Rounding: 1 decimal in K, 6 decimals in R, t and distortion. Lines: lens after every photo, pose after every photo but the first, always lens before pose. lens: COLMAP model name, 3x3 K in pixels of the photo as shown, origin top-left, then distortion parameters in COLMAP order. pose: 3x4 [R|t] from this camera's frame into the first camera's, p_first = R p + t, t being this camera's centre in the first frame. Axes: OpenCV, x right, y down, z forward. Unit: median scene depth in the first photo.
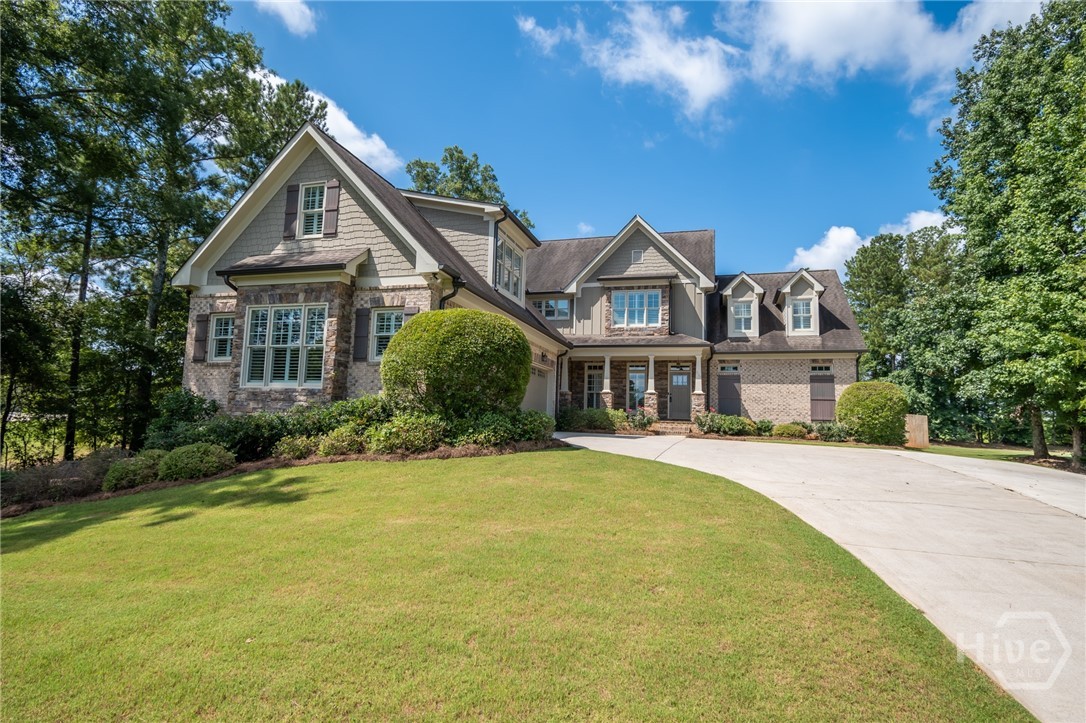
lens RADIAL K [[577.0, 0, 527.1], [0, 577.0, 360.5], [0, 0, 1]] dist [-0.010670, 0.002040]
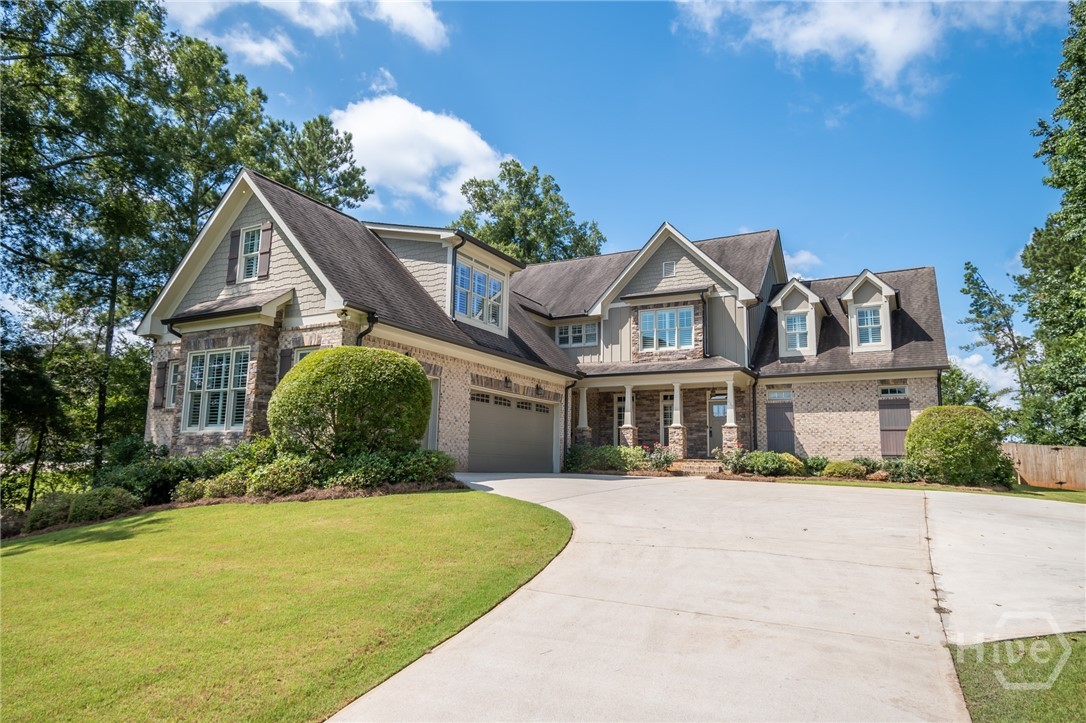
lens RADIAL K [[663.8, 0, 534.3], [0, 663.8, 361.6], [0, 0, 1]] dist [-0.010962, 0.005511]
pose [[0.977256, -0.044749, -0.207288, 0.221267], [0.035033, 0.998119, -0.050311, 0.001803], [0.209150, 0.041905, 0.976985, -0.013018]]
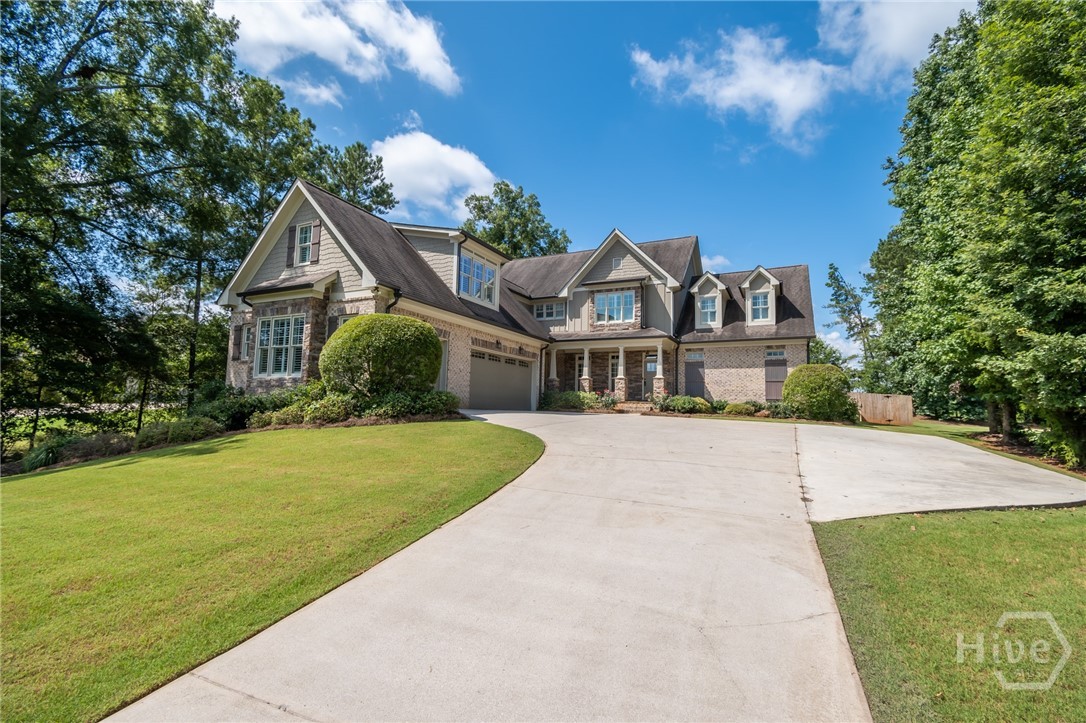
lens RADIAL K [[483.3, 0, 537.1], [0, 483.3, 360.8], [0, 0, 1]] dist [0.001242, -0.002278]
pose [[0.985073, -0.024097, -0.170442, 0.220236], [0.025550, 0.999653, 0.006333, 0.010052], [0.170231, -0.010593, 0.985347, -0.009536]]
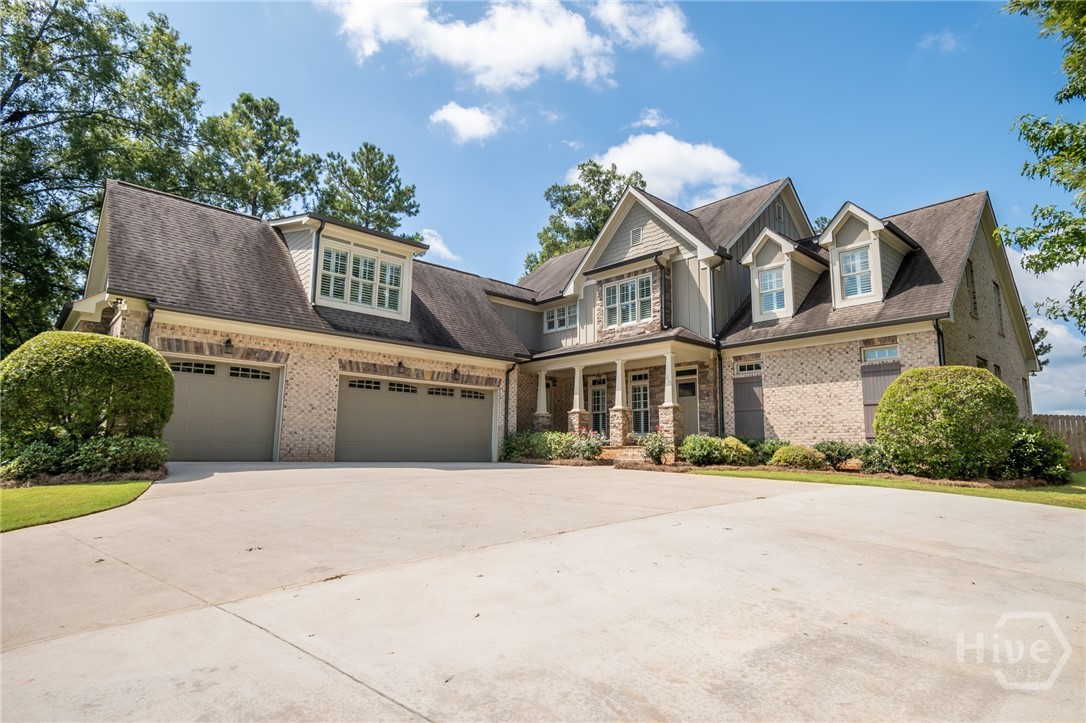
lens RADIAL K [[577.0, 0, 547.3], [0, 577.0, 368.5], [0, 0, 1]] dist [-0.010670, 0.002040]
pose [[0.863108, -0.093266, -0.496332, 0.524492], [0.072915, 0.995515, -0.060271, 0.042389], [0.499727, 0.015831, 0.866038, 0.299917]]
